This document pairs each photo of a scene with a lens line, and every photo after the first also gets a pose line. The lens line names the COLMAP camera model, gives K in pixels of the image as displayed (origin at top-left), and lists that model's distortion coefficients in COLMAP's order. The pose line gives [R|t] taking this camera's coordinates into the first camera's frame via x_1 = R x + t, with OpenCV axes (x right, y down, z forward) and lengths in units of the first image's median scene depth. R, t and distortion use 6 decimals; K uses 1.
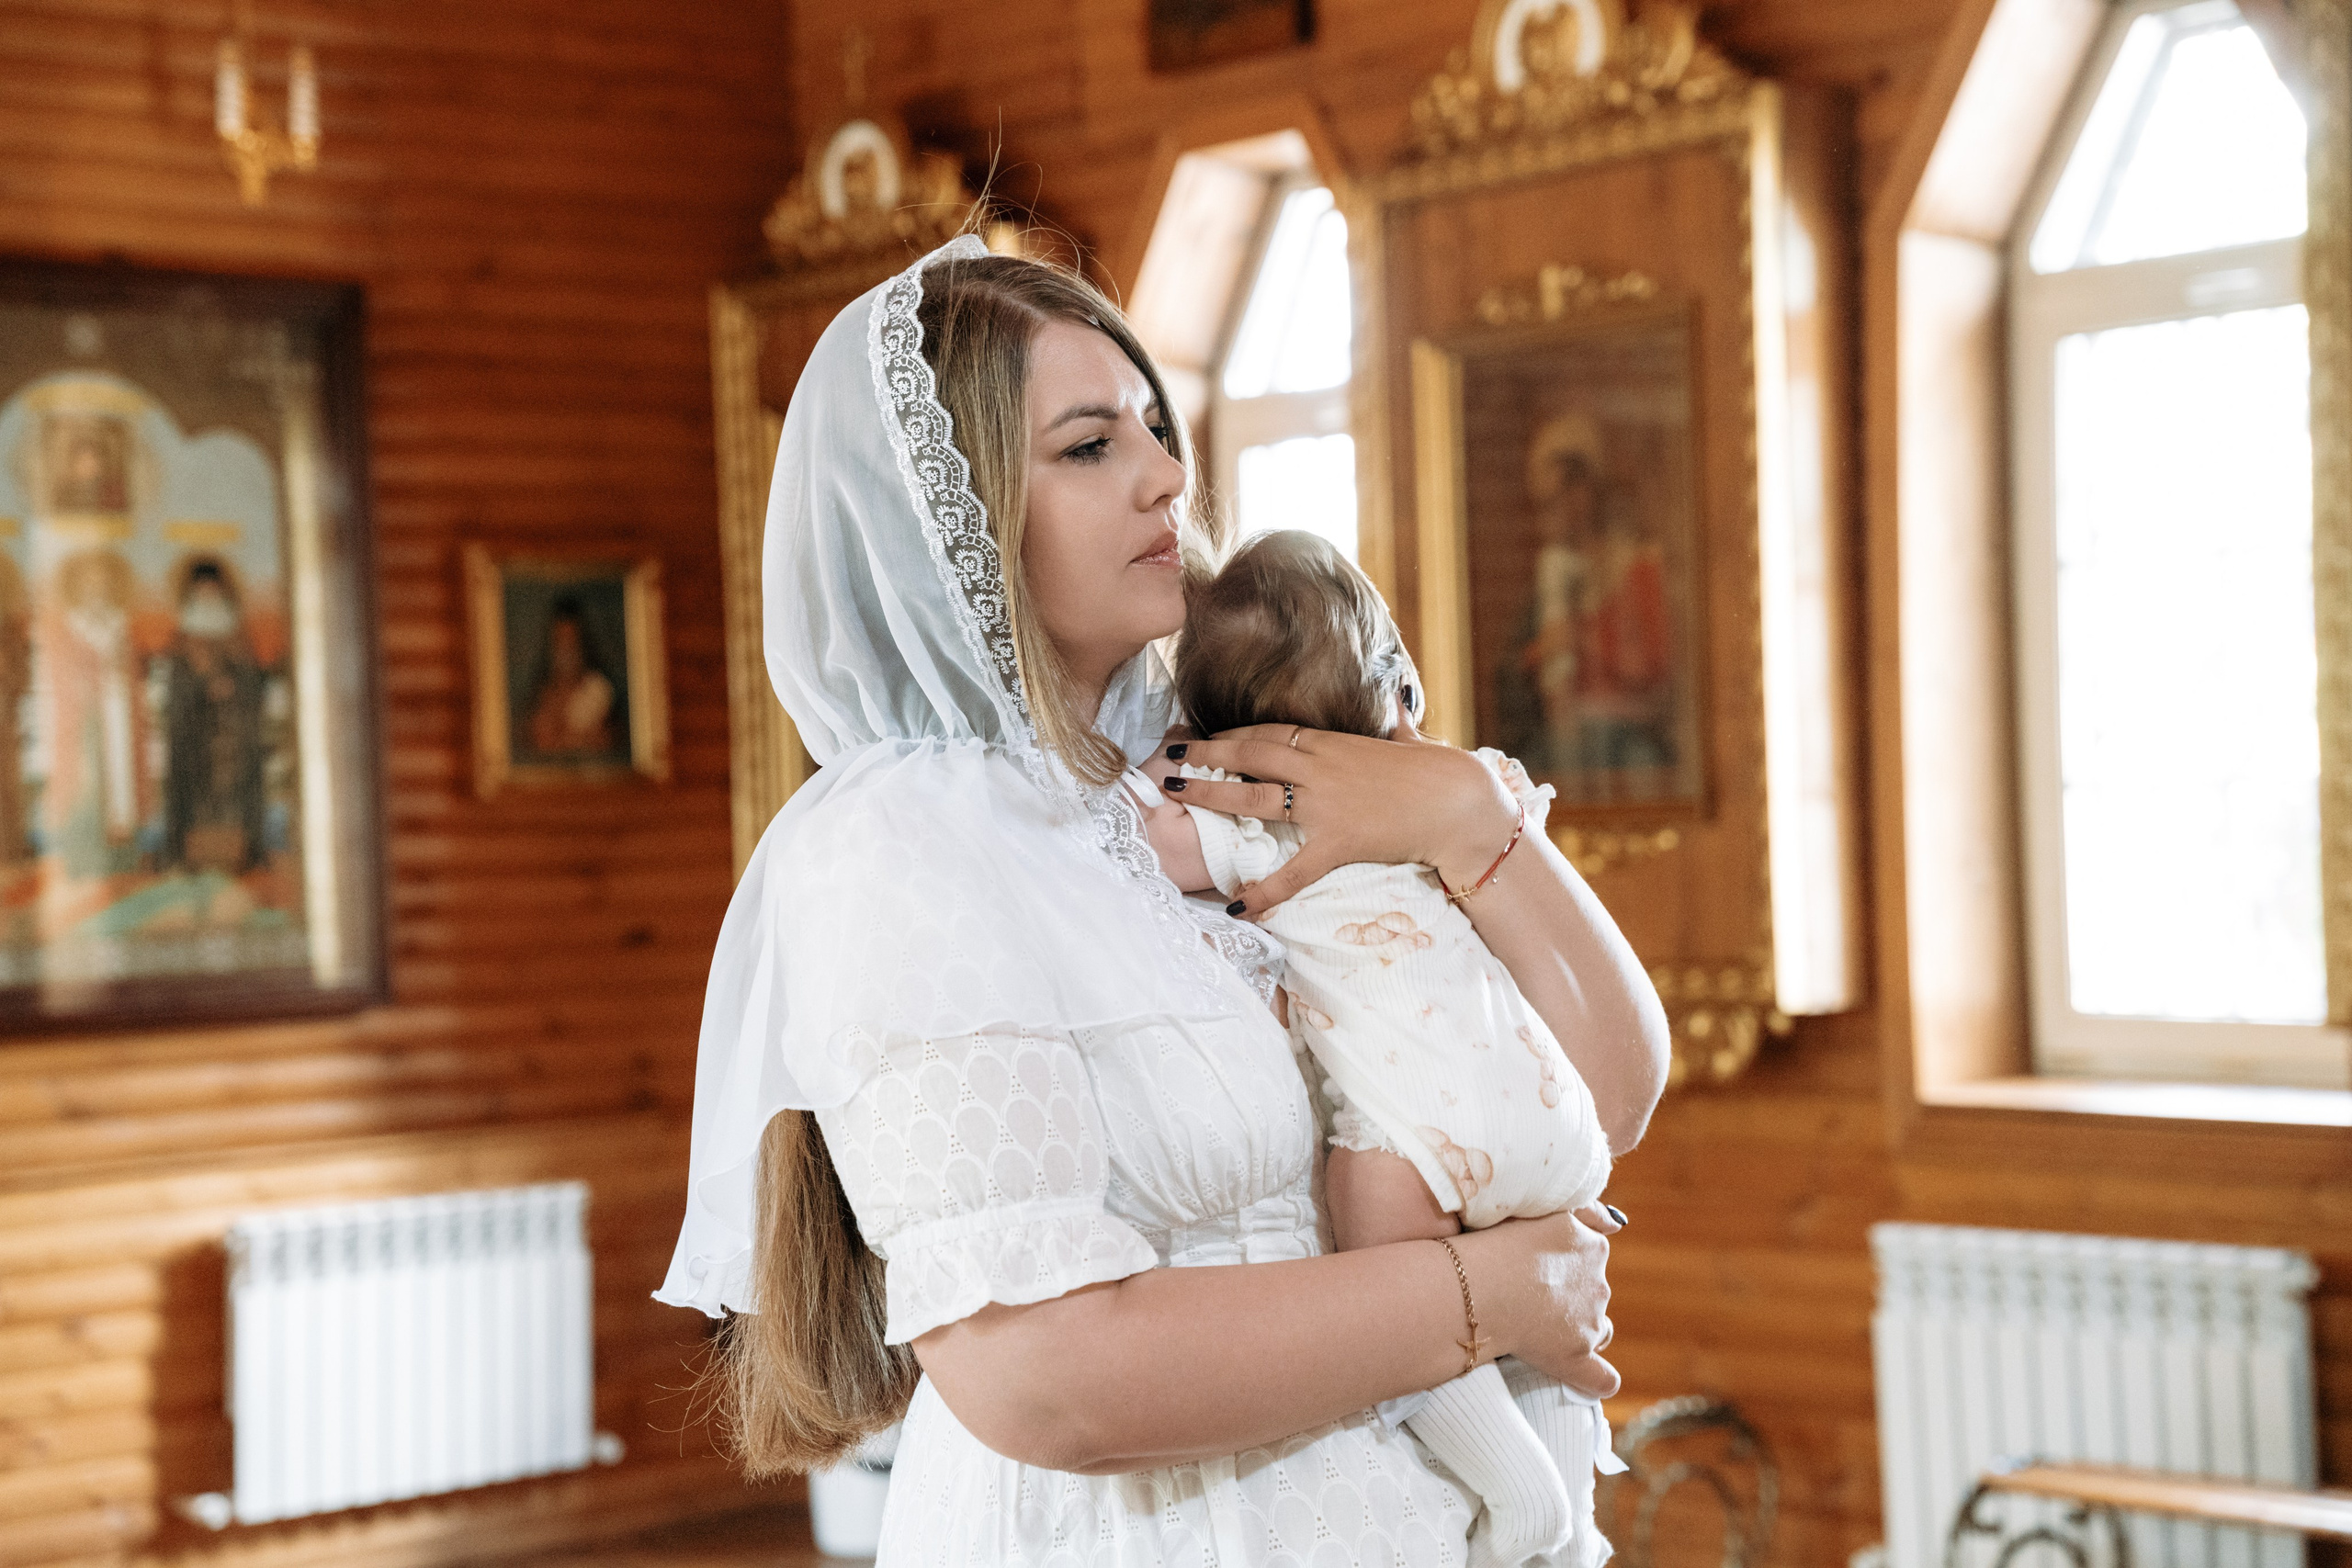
lens RADIAL K [[4334.9, 0, 1154.9], [0, 4334.9, 781.8], [0, 0, 1]] dist [0.795315, -2.423018]
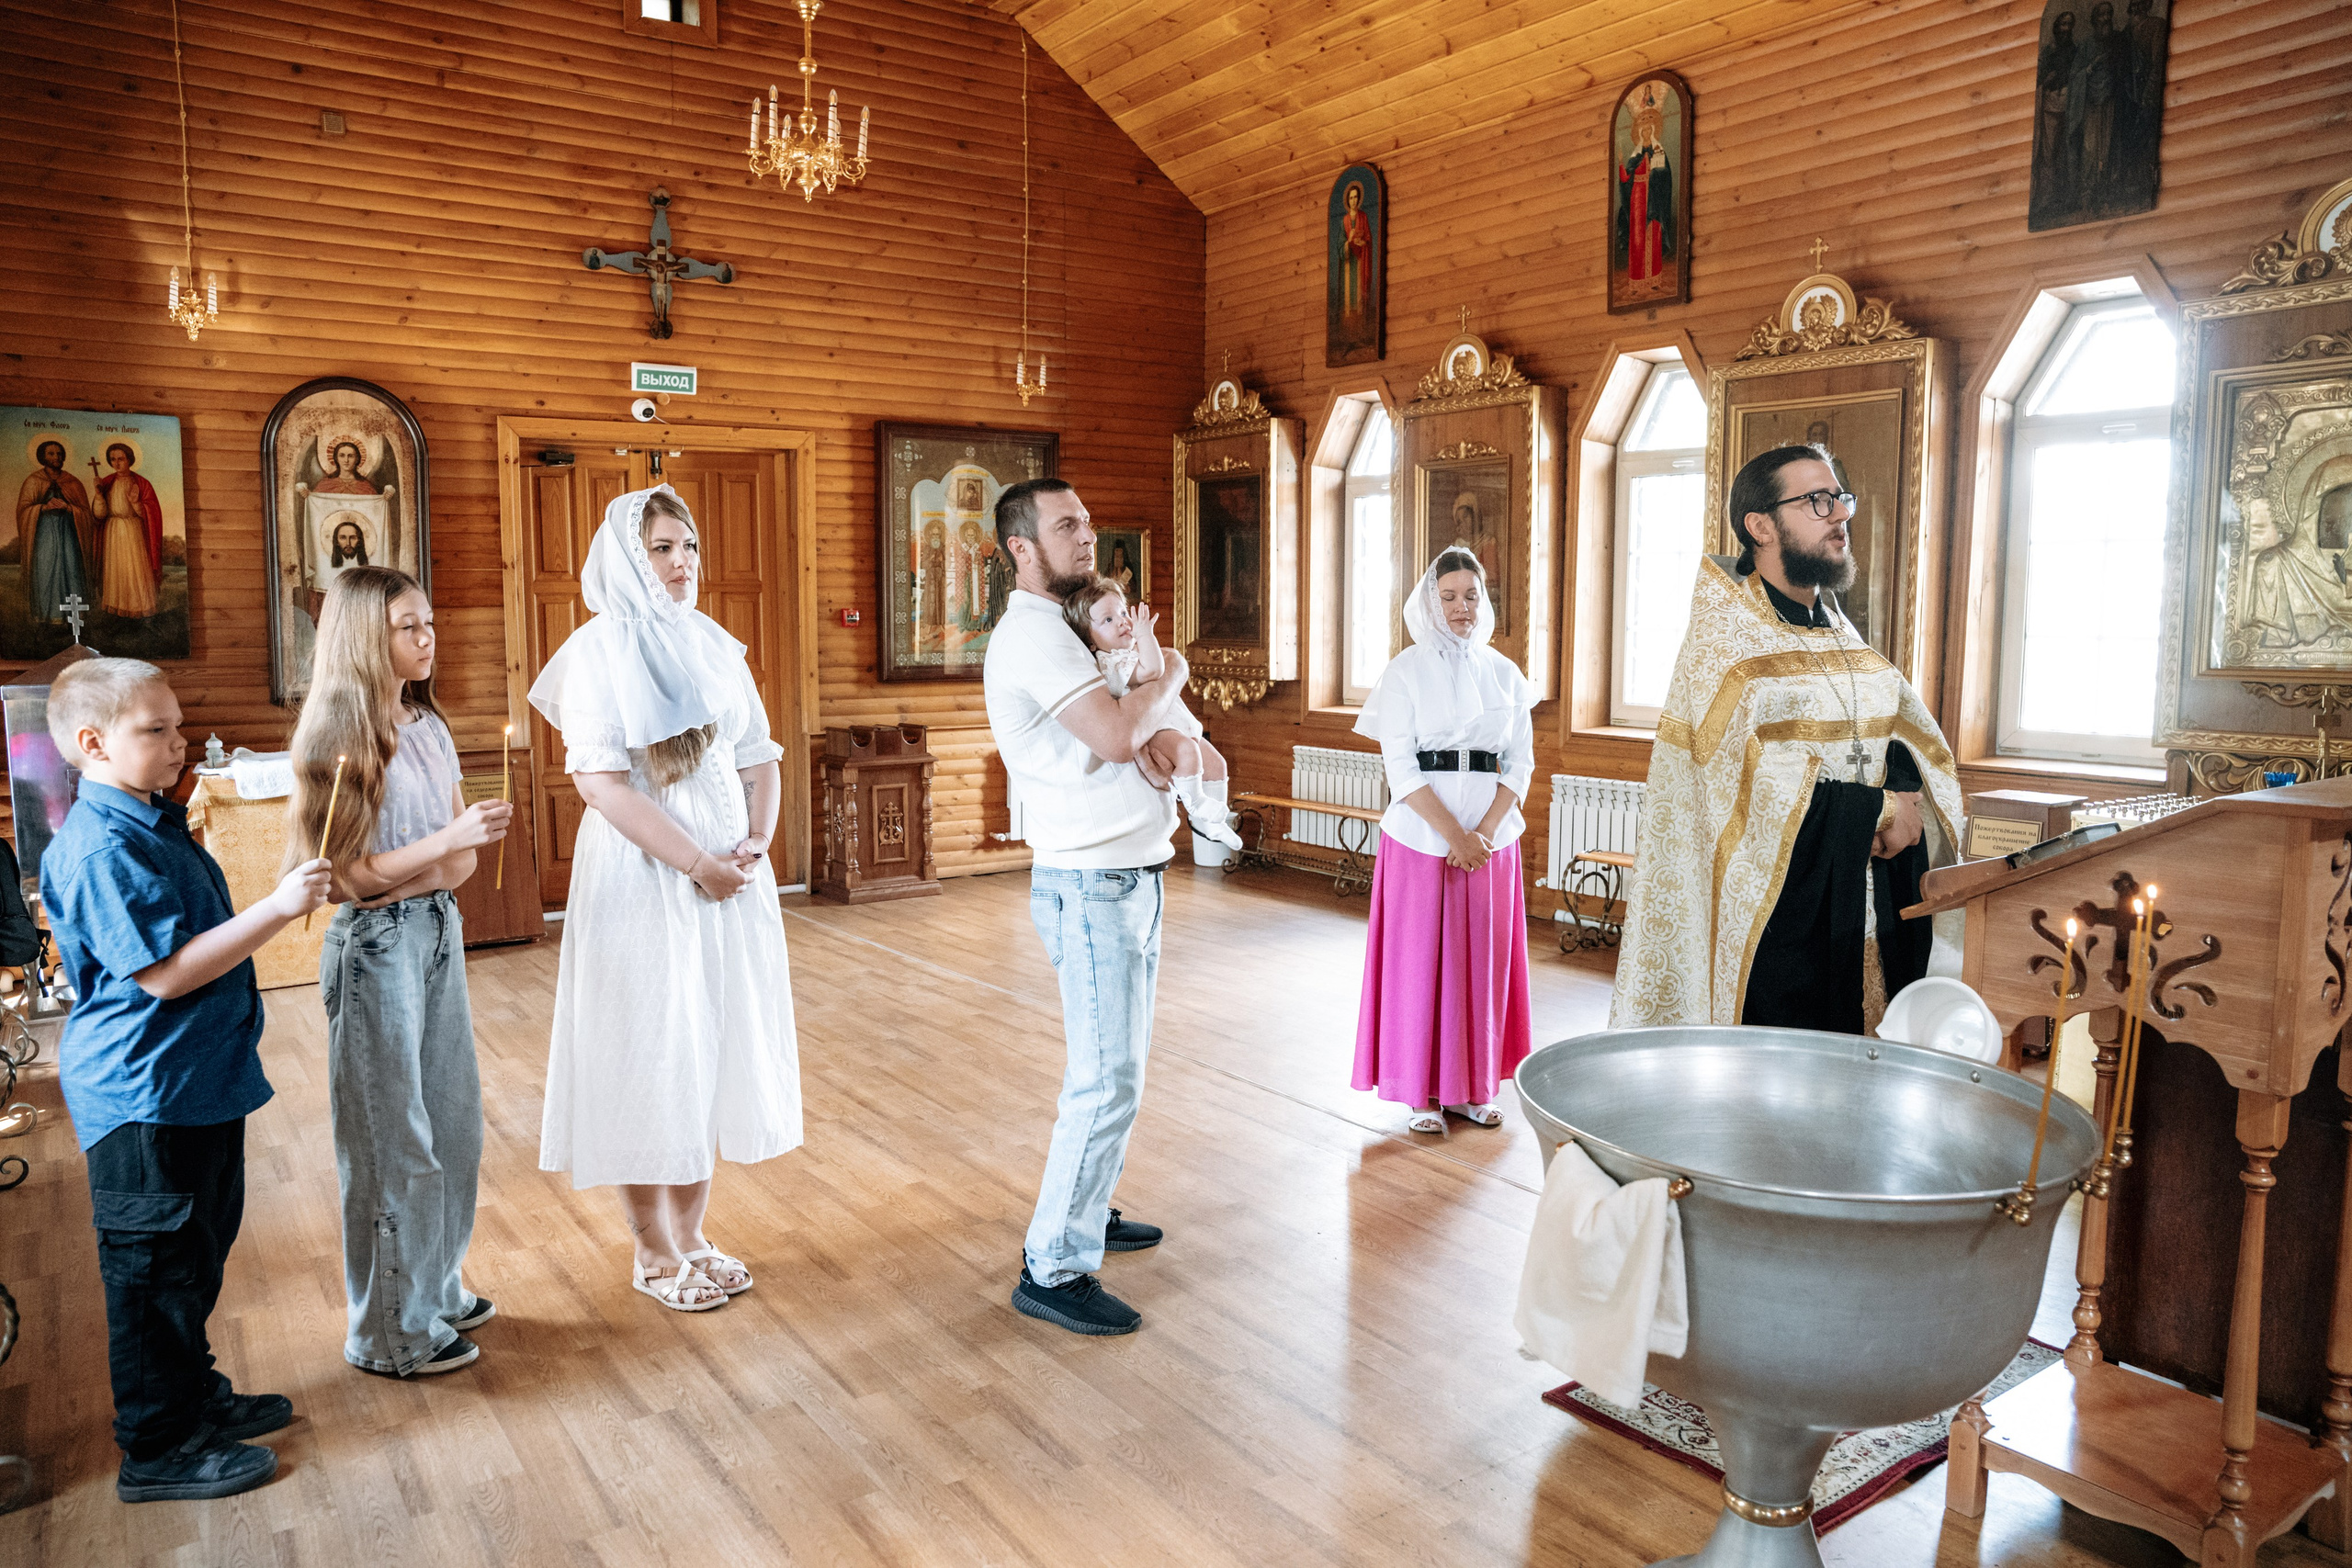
lens RADIAL K [[1613.0, 0, 1173.8], [0, 1613.0, 776.9], [0, 0, 1]] dist [-0.110430, 0.087993]
pose [[0.995098, 0.047365, -0.086815, 0.002412], [-0.037432, 0.992927, 0.112671, -0.008181], [0.091538, -0.108869, 0.989833, -0.075017]]
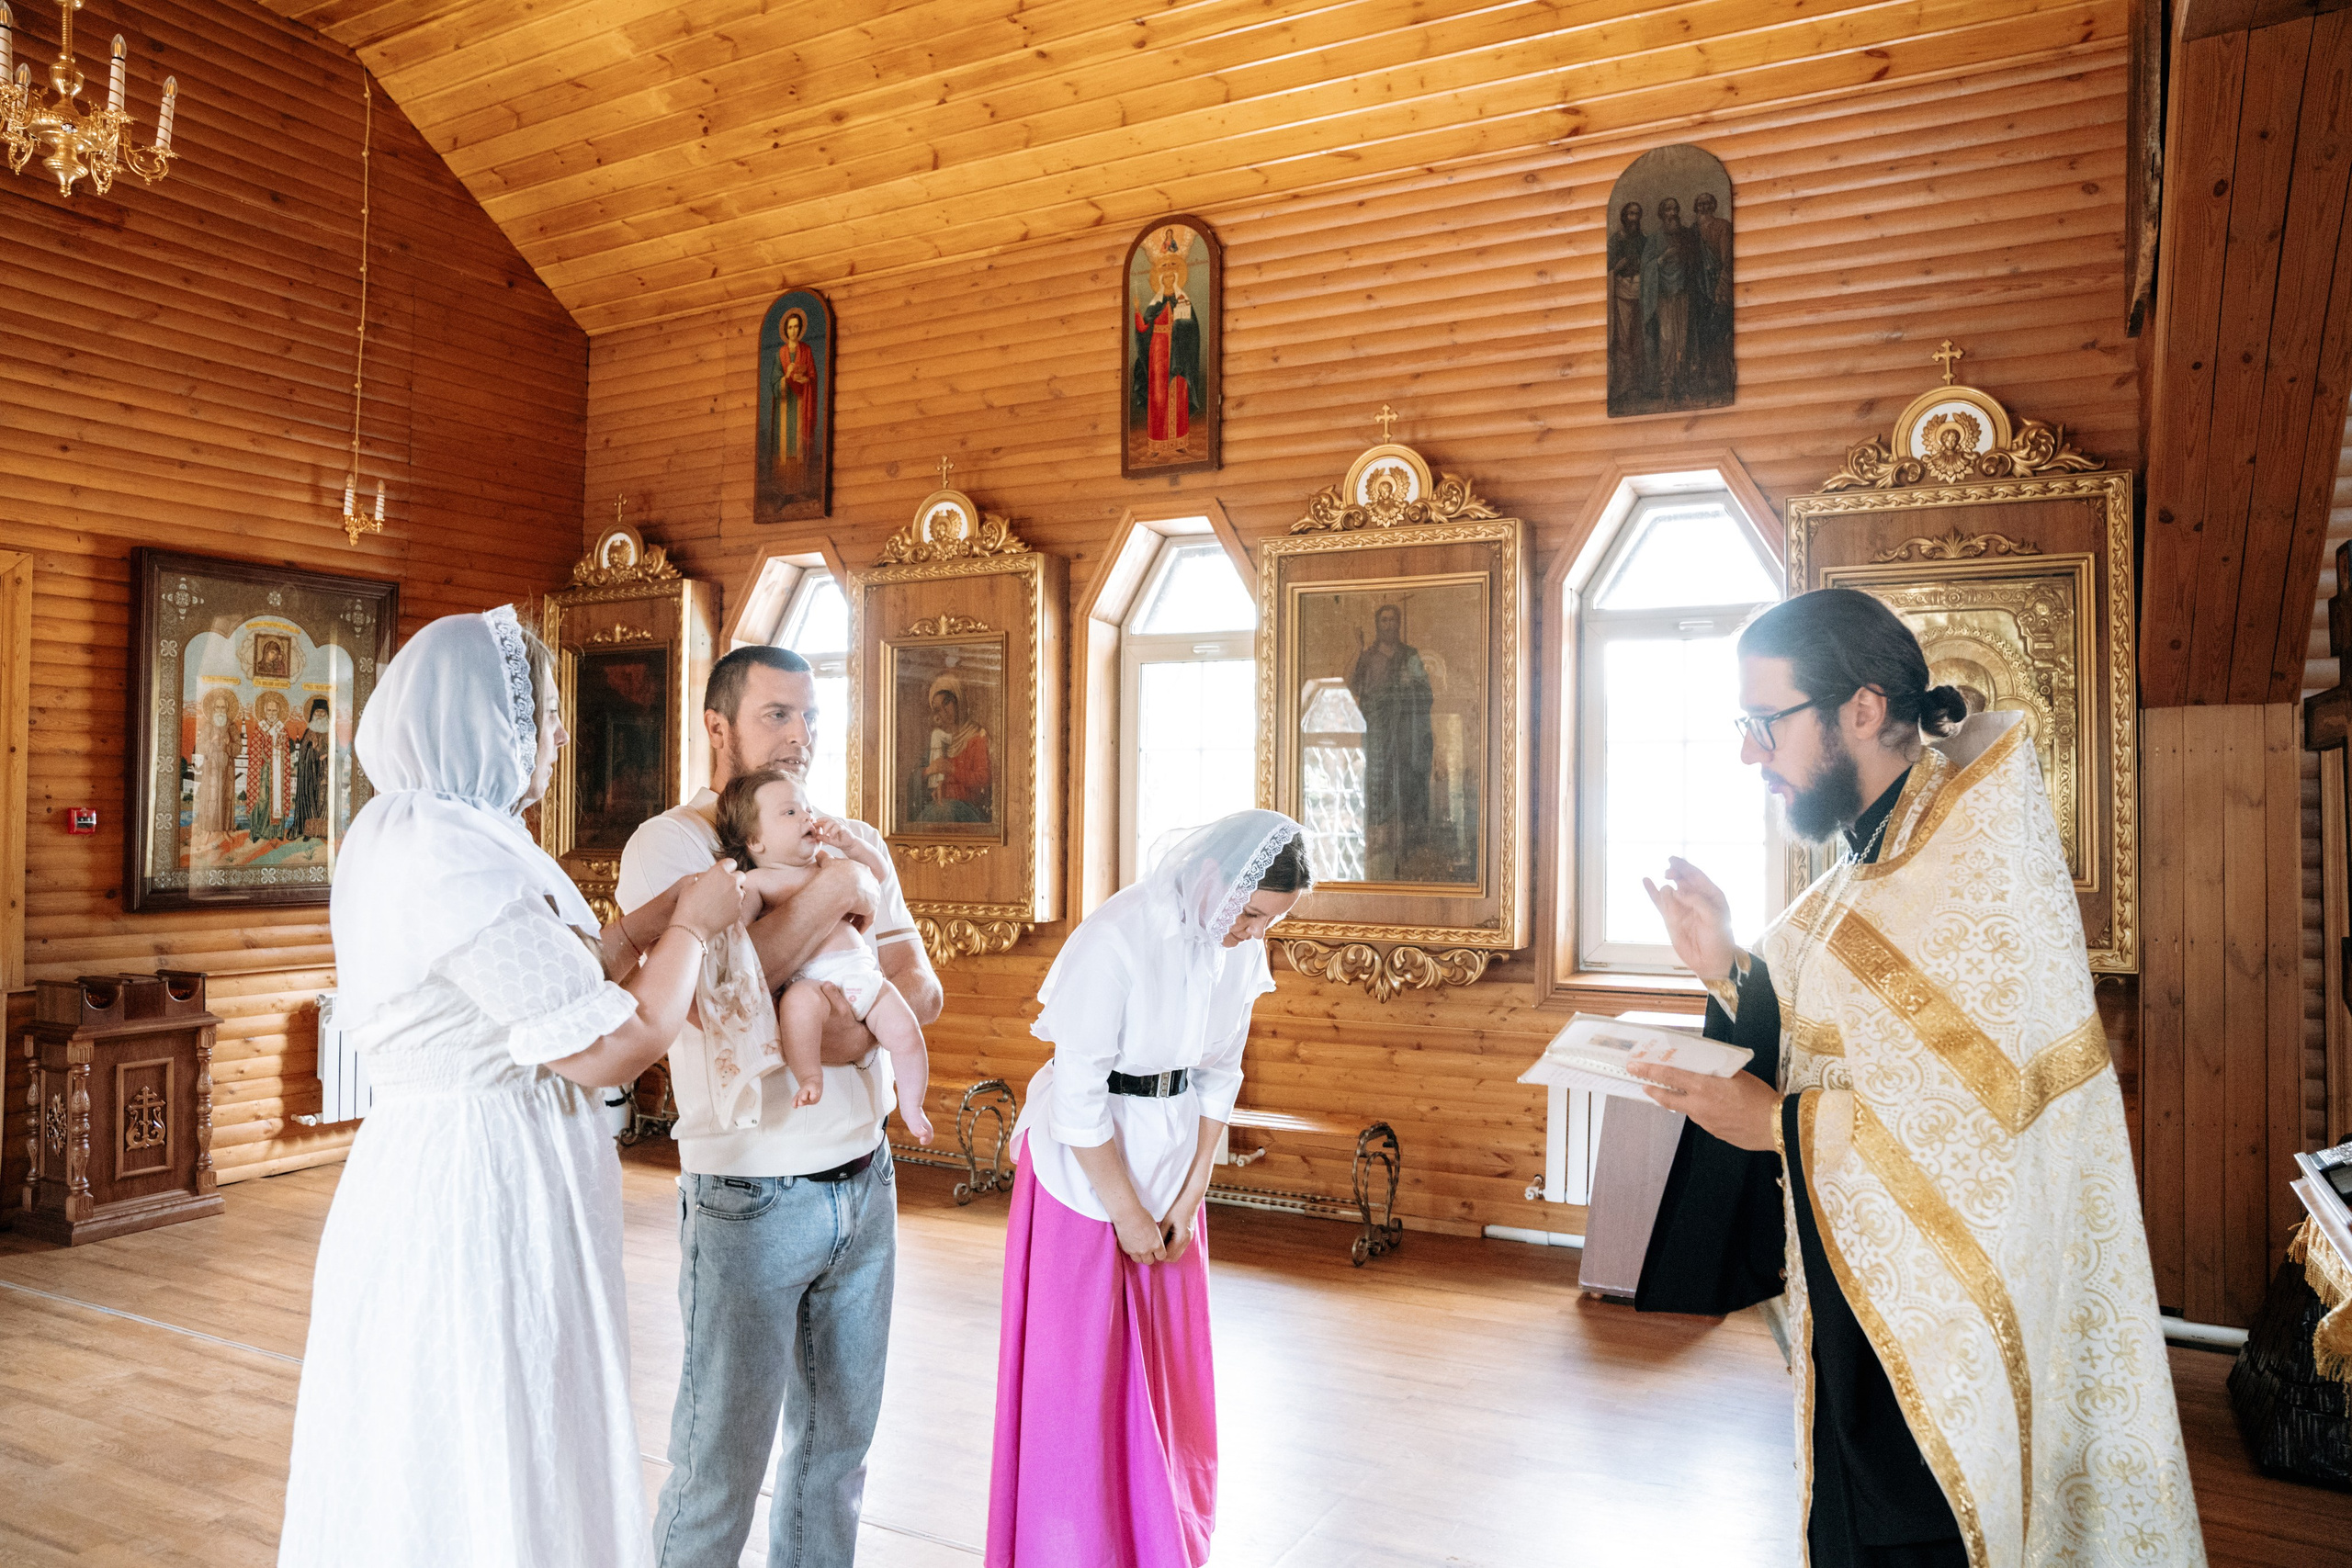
lens RADIAL K [[1613.0, 0, 1173.8], [0, 1613.0, 776.9], [0, 0, 1]] dist [-0.110430, 0.087993]
pose [[0.933499, 0.050297, 0.355036, -0.091254], [-0.042159, 0.998641, -0.030625, -0.004710], [-0.356094, 0.013621, 0.934351, 0.108927]]
